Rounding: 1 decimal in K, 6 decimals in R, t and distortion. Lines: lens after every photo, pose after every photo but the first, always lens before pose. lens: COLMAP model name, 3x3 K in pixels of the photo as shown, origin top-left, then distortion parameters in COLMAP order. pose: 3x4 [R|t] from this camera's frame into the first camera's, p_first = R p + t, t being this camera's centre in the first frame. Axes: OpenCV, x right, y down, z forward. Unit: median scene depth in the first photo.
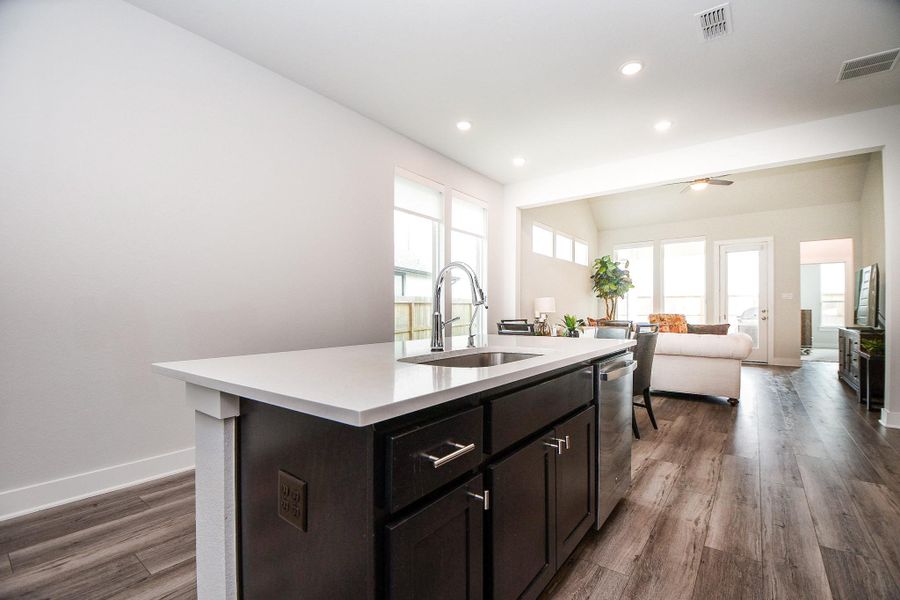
lens RADIAL K [[400.4, 0, 453.4], [0, 400.4, 304.6], [0, 0, 1]] dist [-0.002168, -0.013466]
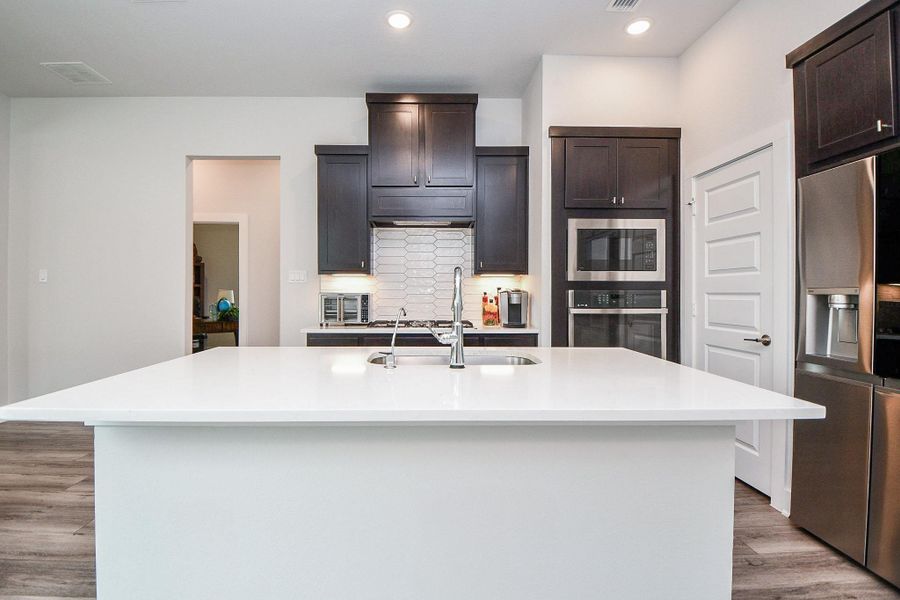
lens RADIAL K [[416.5, 0, 429.5], [0, 416.5, 294.8], [0, 0, 1]] dist [0.001578, -0.012498]
pose [[-0.611832, -0.003598, 0.790979, -0.447940], [-0.010415, 0.999940, -0.003508, -0.022317], [-0.790919, -0.010384, -0.611833, 1.003436]]
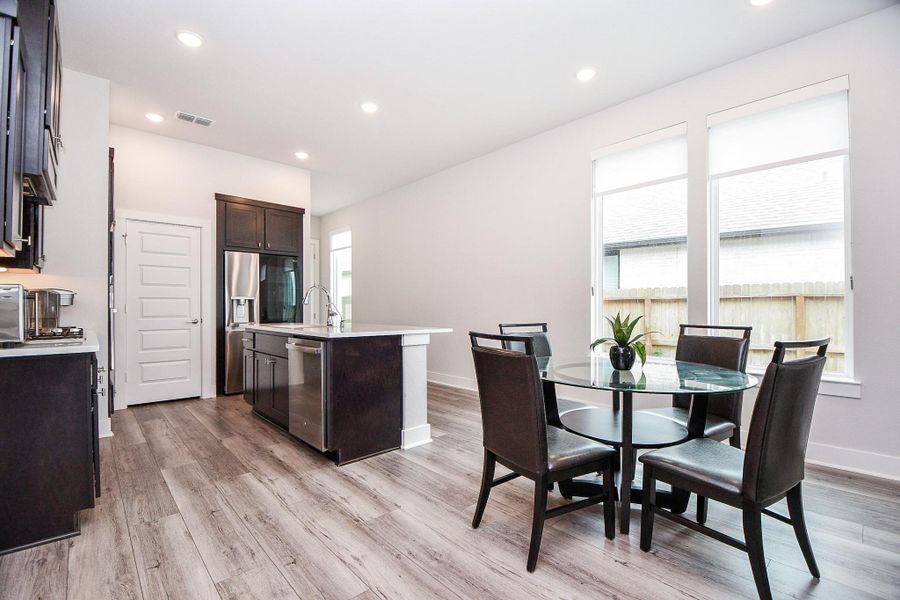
lens RADIAL K [[396.6, 0, 451.6], [0, 396.6, 306.0], [0, 0, 1]] dist [0.019340, -0.027651]
pose [[-0.176553, -0.000944, -0.984291, 1.256215], [0.013434, 0.999904, -0.003368, 0.016201], [0.984199, -0.013818, -0.176524, 1.293897]]
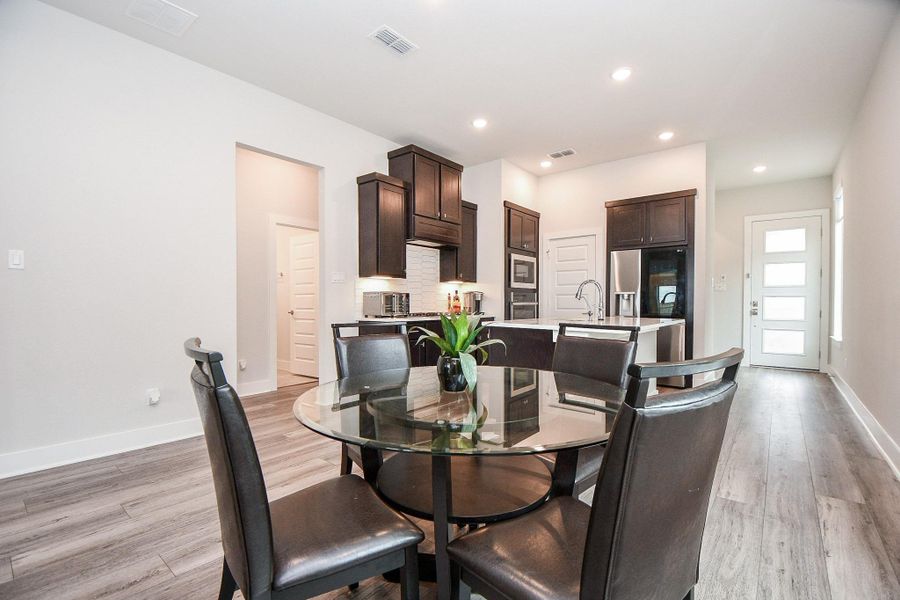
lens RADIAL K [[396.6, 0, 451.6], [0, 396.6, 306.0], [0, 0, 1]] dist [0.019340, -0.027651]
pose [[-0.998912, -0.002809, 0.046554, 0.420166], [-0.002780, 0.999996, 0.000671, 0.024584], [-0.046555, 0.000541, -0.998916, 1.994589]]
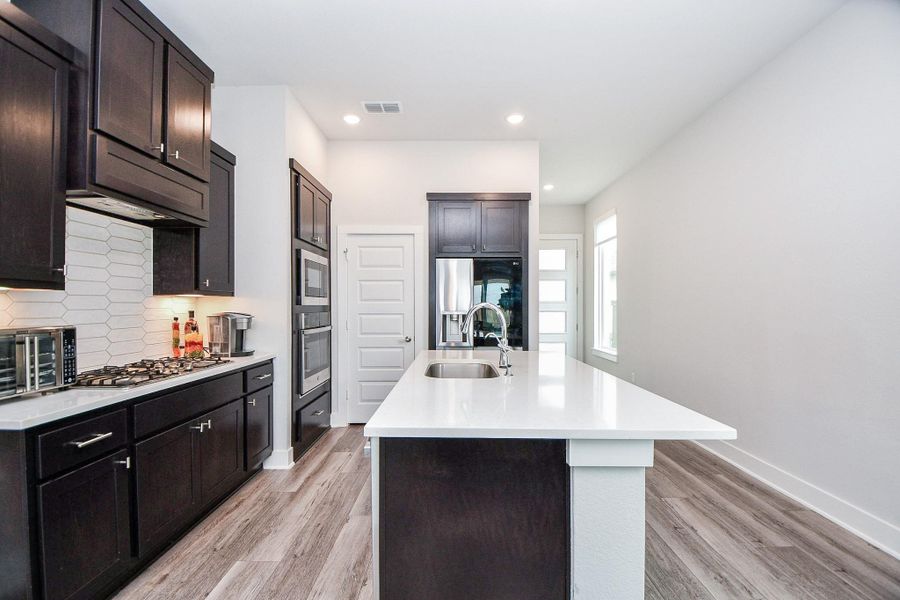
lens RADIAL K [[396.6, 0, 451.6], [0, 396.6, 306.0], [0, 0, 1]] dist [0.019340, -0.027651]
pose [[-0.803462, 0.001056, -0.595355, 0.561803], [0.008044, 0.999926, -0.009082, -0.050796], [0.595302, -0.012086, -0.803411, 1.240759]]
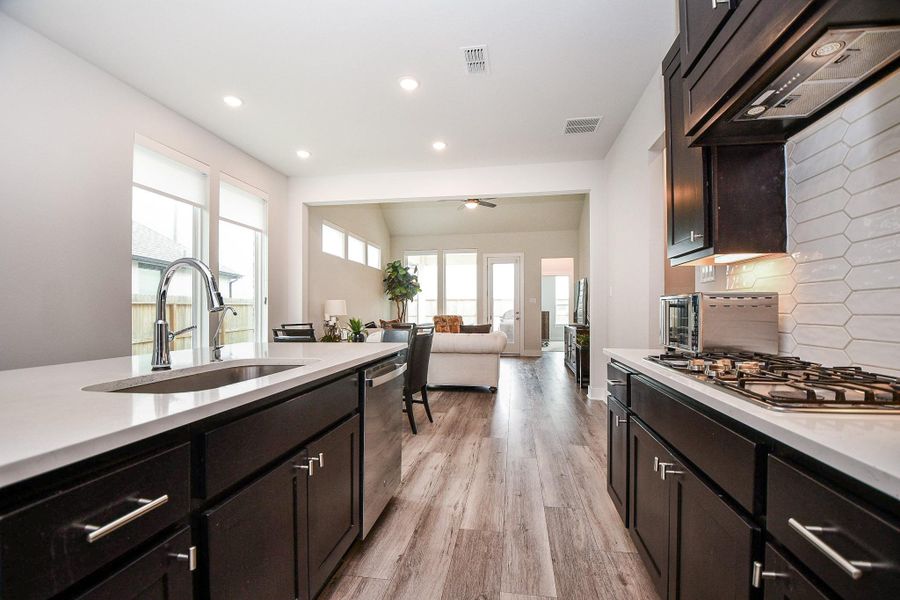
lens RADIAL K [[396.6, 0, 451.6], [0, 396.6, 306.0], [0, 0, 1]] dist [0.019340, -0.027651]
pose [[0.883468, 0.003349, 0.468479, 0.060178], [-0.003179, 0.999994, -0.001154, -0.006458], [-0.468480, -0.000469, 0.883474, 0.020898]]
